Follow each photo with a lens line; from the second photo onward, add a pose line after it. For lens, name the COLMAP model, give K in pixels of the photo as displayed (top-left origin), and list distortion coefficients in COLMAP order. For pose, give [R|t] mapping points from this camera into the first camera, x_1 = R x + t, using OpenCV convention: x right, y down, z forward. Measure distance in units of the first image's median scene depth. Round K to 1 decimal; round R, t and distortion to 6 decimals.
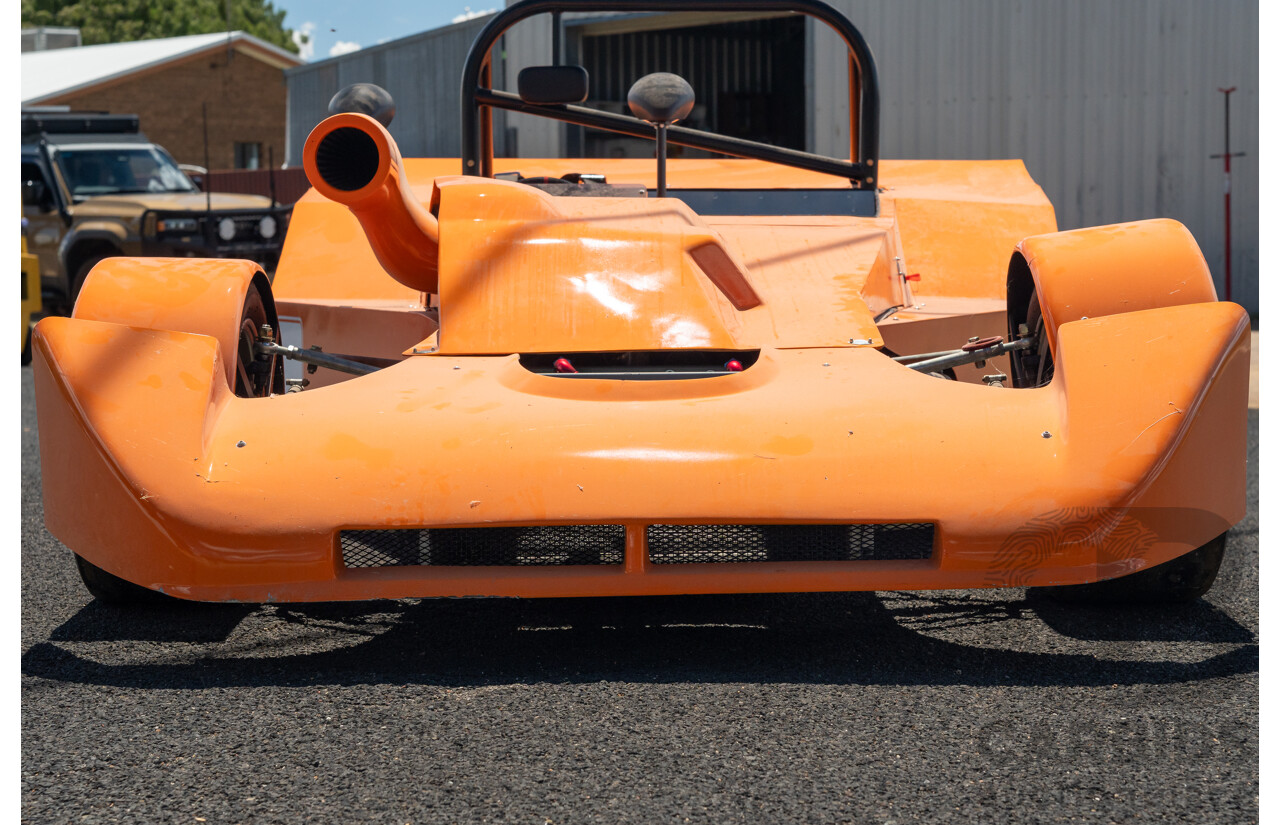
lens RADIAL K [[1428.1, 0, 640.0], [0, 1428.1, 412.5], [0, 0, 1]] dist [0.005736, -0.009552]
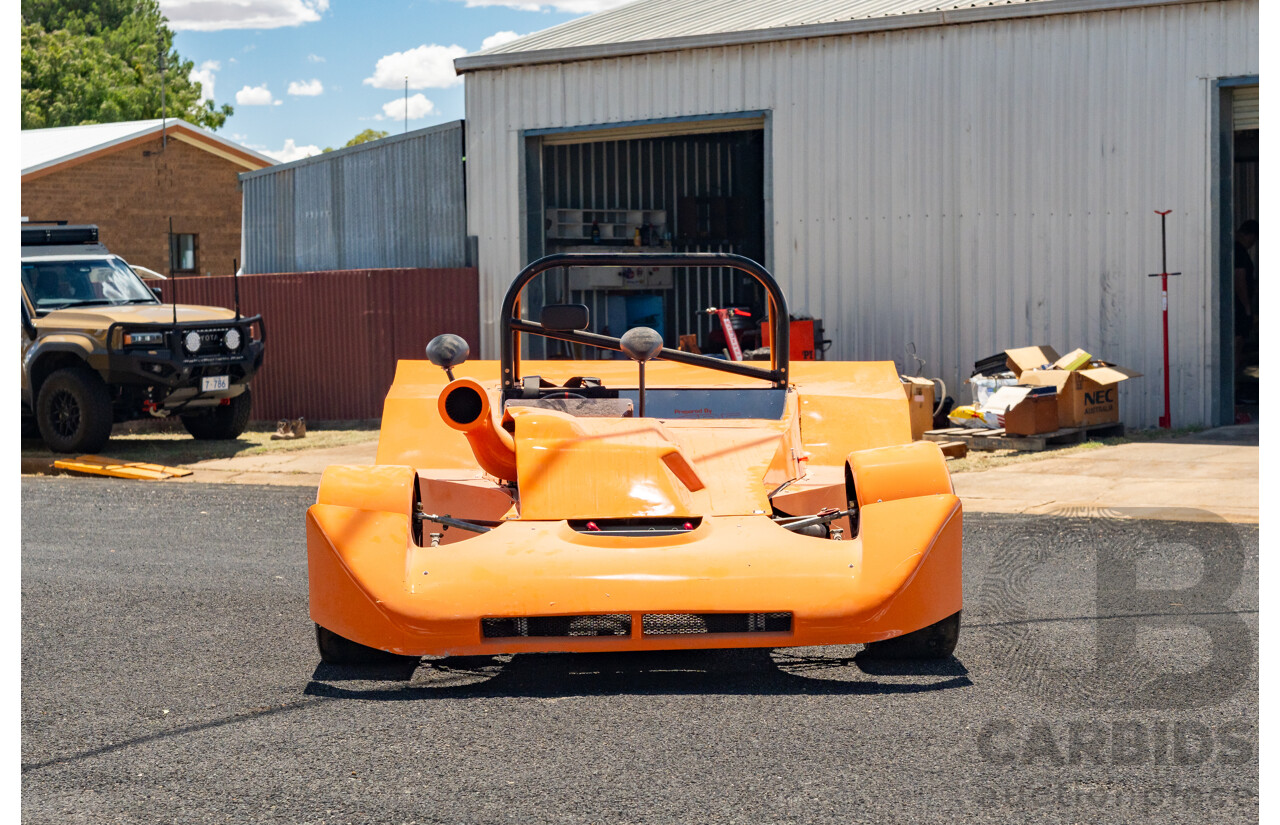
lens RADIAL K [[2592.1, 0, 640.0], [0, 2592.1, 412.5], [0, 0, 1]] dist [0.028858, -0.341328]
pose [[0.999235, -0.003625, 0.038945, -0.113535], [0.004343, 0.999822, -0.018363, -0.109503], [-0.038872, 0.018518, 0.999073, -2.121990]]
